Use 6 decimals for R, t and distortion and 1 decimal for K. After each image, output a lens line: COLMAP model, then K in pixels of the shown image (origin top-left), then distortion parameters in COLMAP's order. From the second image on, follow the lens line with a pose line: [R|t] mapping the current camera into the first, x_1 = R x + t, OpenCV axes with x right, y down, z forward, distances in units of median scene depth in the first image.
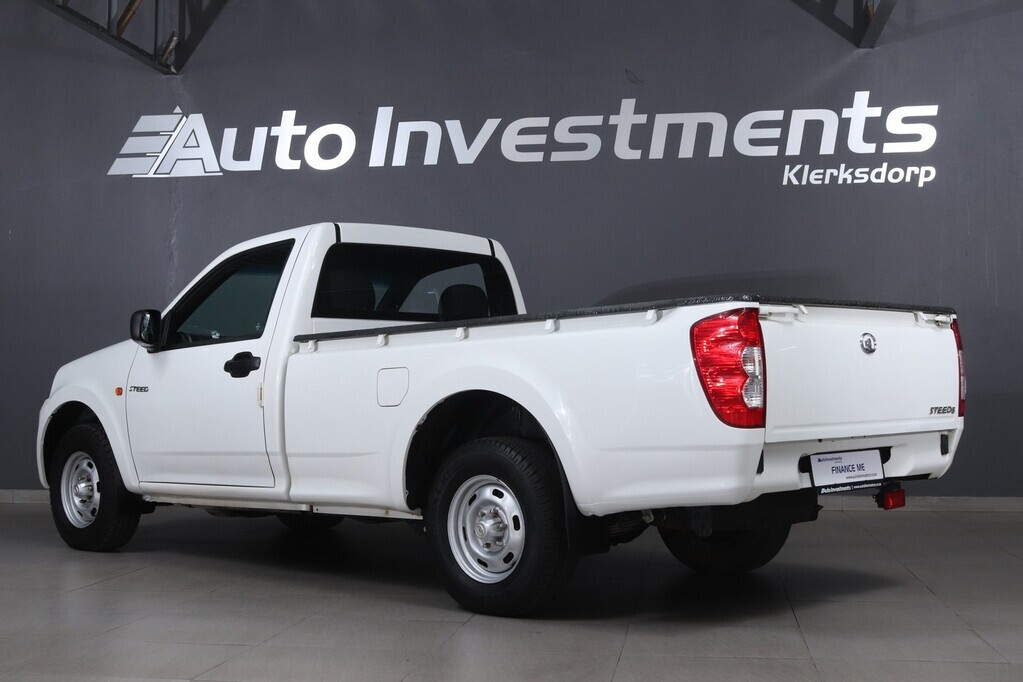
lens RADIAL K [[1448.6, 0, 510.7], [0, 1448.6, 301.8], [0, 0, 1]] dist [-0.017751, 0.006448]
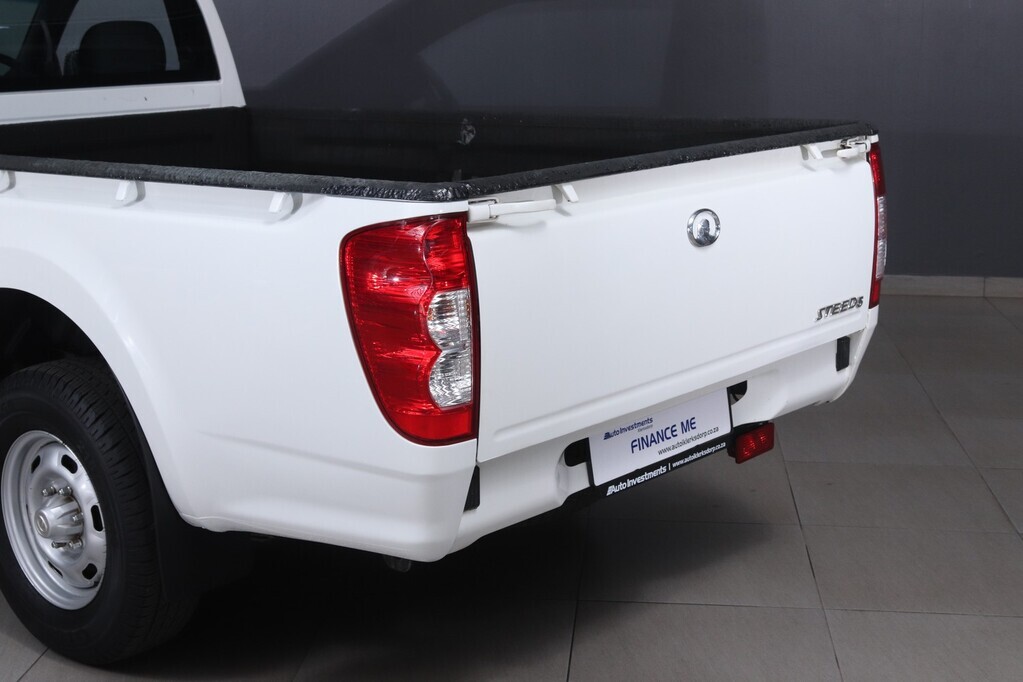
lens RADIAL K [[1579.0, 0, 509.4], [0, 1579.0, 312.7], [0, 0, 1]] dist [0.023916, 0.020554]
pose [[0.999203, -0.003008, 0.039792, 0.147911], [-0.007314, 0.966459, 0.256716, -0.093854], [-0.039230, -0.256803, 0.965667, 0.409667]]
